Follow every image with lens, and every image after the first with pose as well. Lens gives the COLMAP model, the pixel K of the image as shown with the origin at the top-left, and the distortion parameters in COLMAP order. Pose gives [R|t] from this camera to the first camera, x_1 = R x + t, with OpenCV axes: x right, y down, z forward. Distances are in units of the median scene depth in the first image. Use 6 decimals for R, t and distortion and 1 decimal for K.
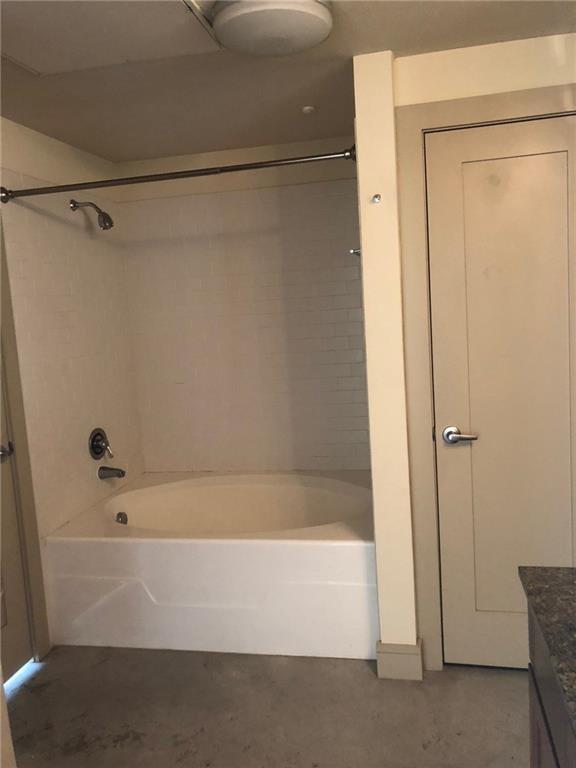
lens RADIAL K [[621.1, 0, 292.5], [0, 621.1, 366.6], [0, 0, 1]] dist [0.004851, 0.005007]
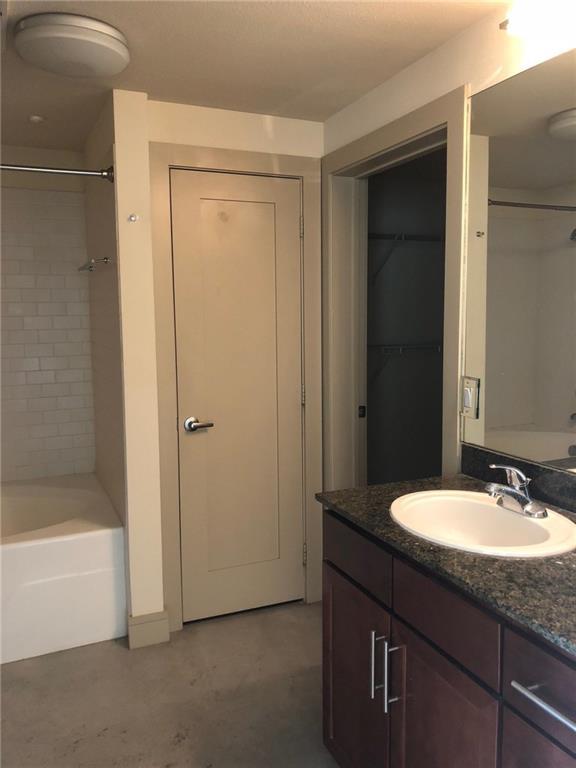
lens RADIAL K [[621.1, 0, 292.5], [0, 621.1, 366.6], [0, 0, 1]] dist [0.004851, 0.005007]
pose [[0.814640, 0.002198, 0.579962, -0.273693], [0.017354, 0.999453, -0.028164, 0.036939], [-0.579707, 0.033008, 0.814156, -0.080722]]
